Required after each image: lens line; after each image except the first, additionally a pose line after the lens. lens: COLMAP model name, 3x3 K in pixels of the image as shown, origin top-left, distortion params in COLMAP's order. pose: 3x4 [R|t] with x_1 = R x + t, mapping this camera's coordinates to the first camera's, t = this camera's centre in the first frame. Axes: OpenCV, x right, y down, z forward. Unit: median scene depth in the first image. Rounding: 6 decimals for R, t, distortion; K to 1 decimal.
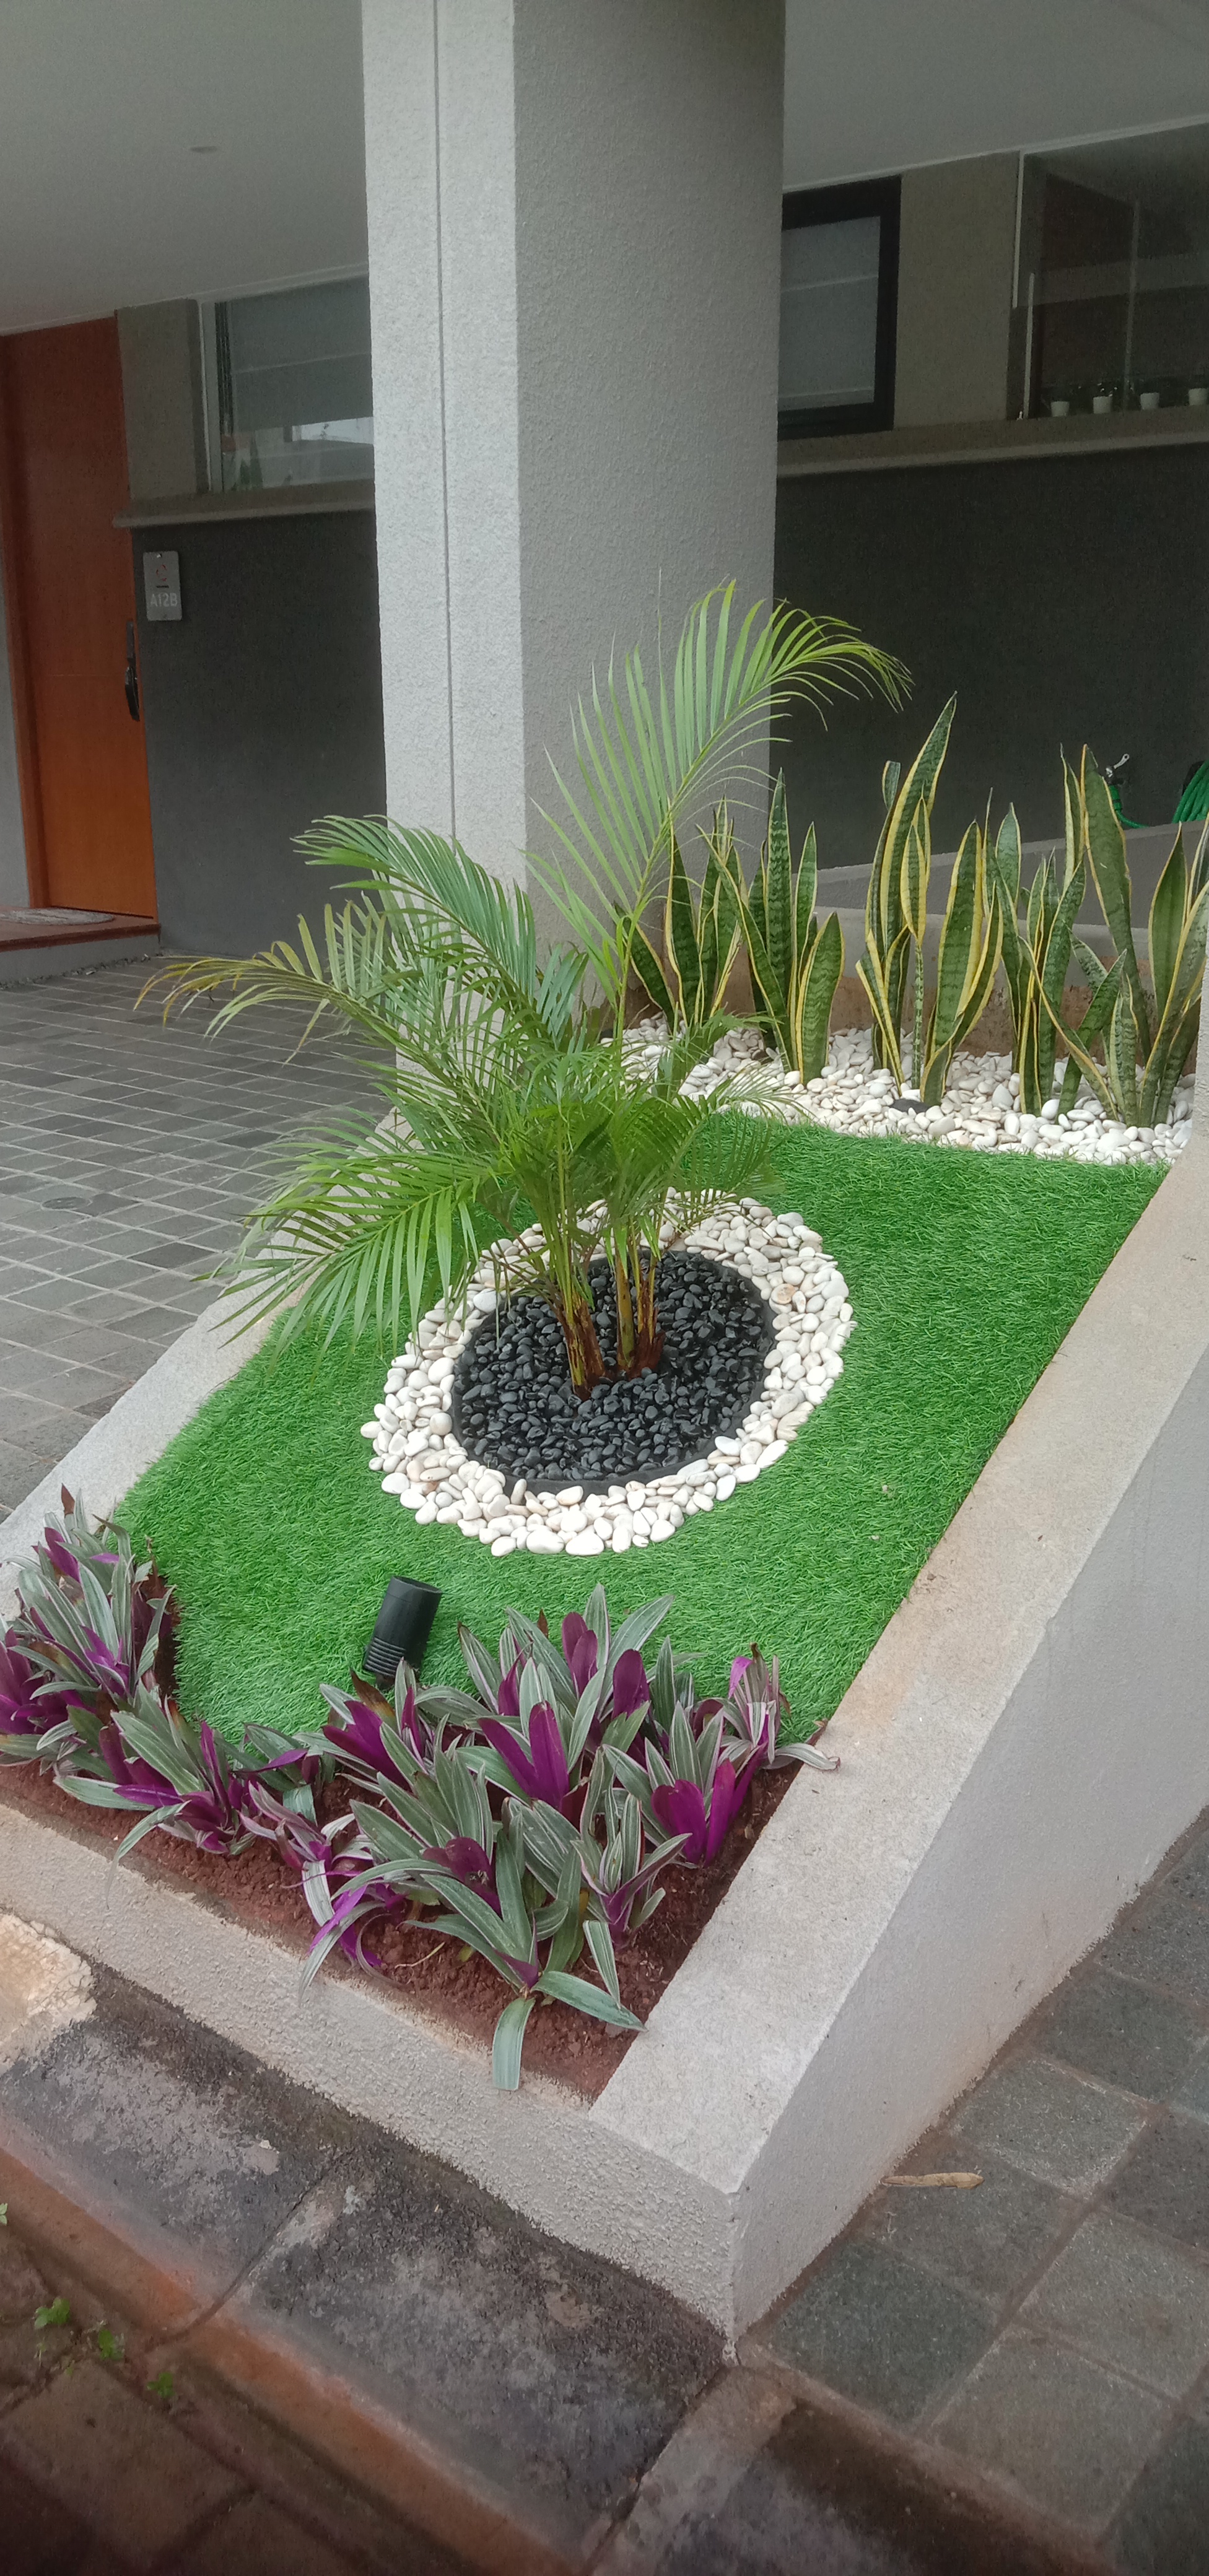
lens RADIAL K [[2025.1, 0, 592.0], [0, 2025.1, 1354.2], [0, 0, 1]] dist [0.156448, -0.395678]
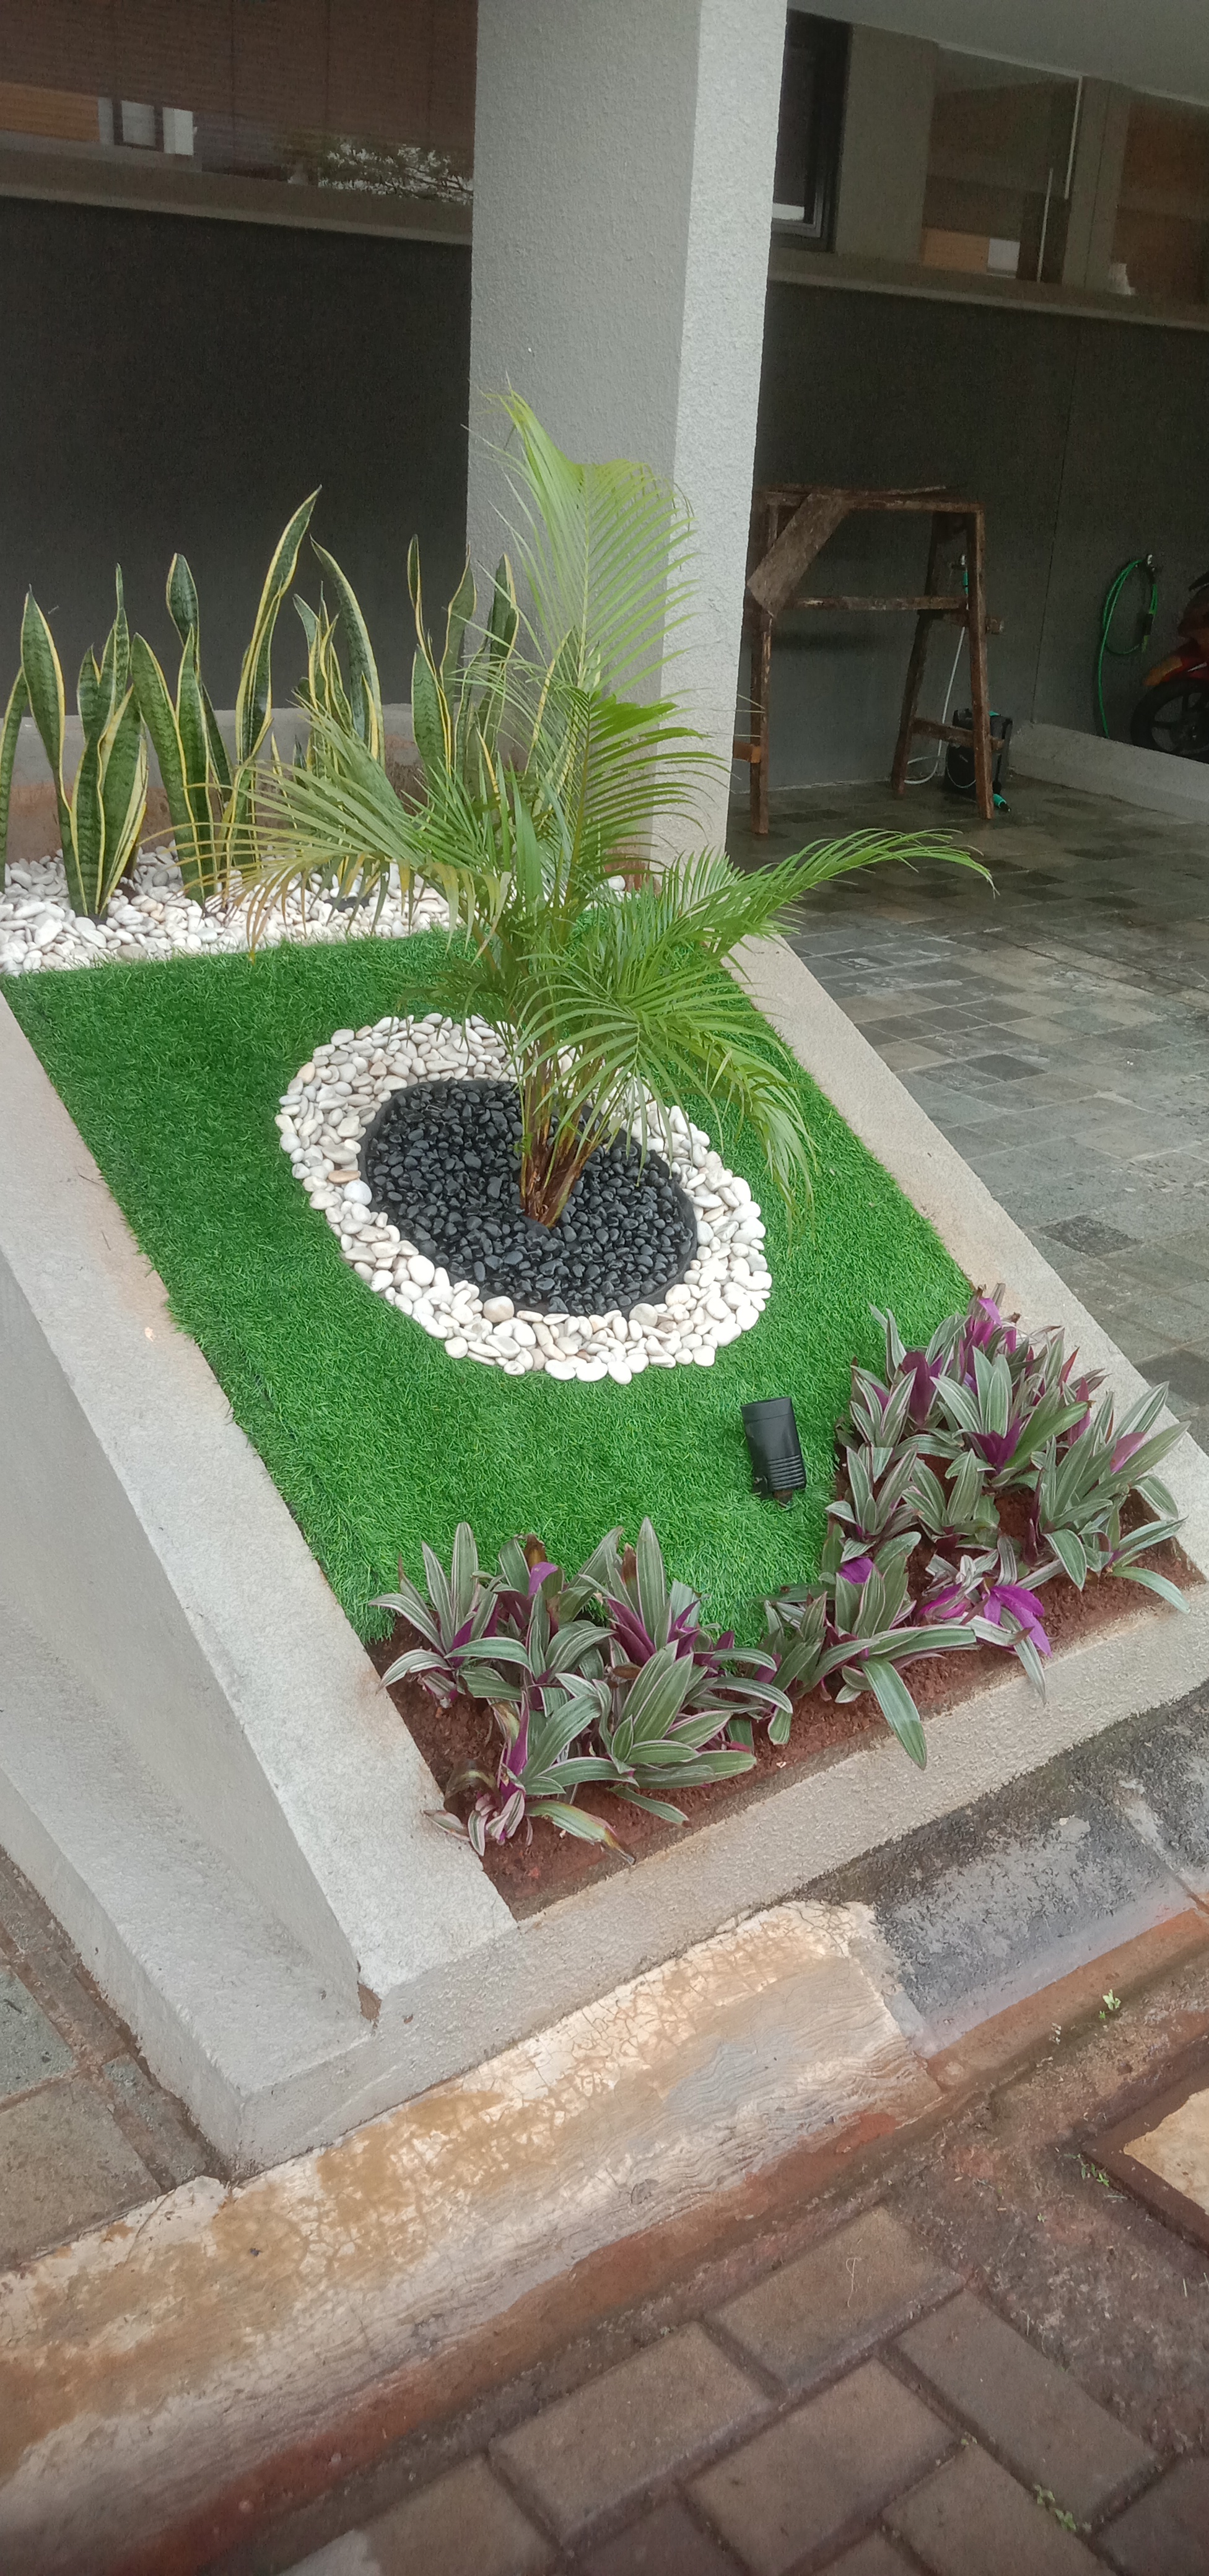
lens RADIAL K [[2025.1, 0, 592.0], [0, 2025.1, 1354.2], [0, 0, 1]] dist [0.156448, -0.395678]
pose [[0.215163, -0.383842, 0.897981, -1.016525], [0.261109, 0.908653, 0.325840, -0.267998], [-0.941024, 0.164362, 0.295733, 0.757394]]
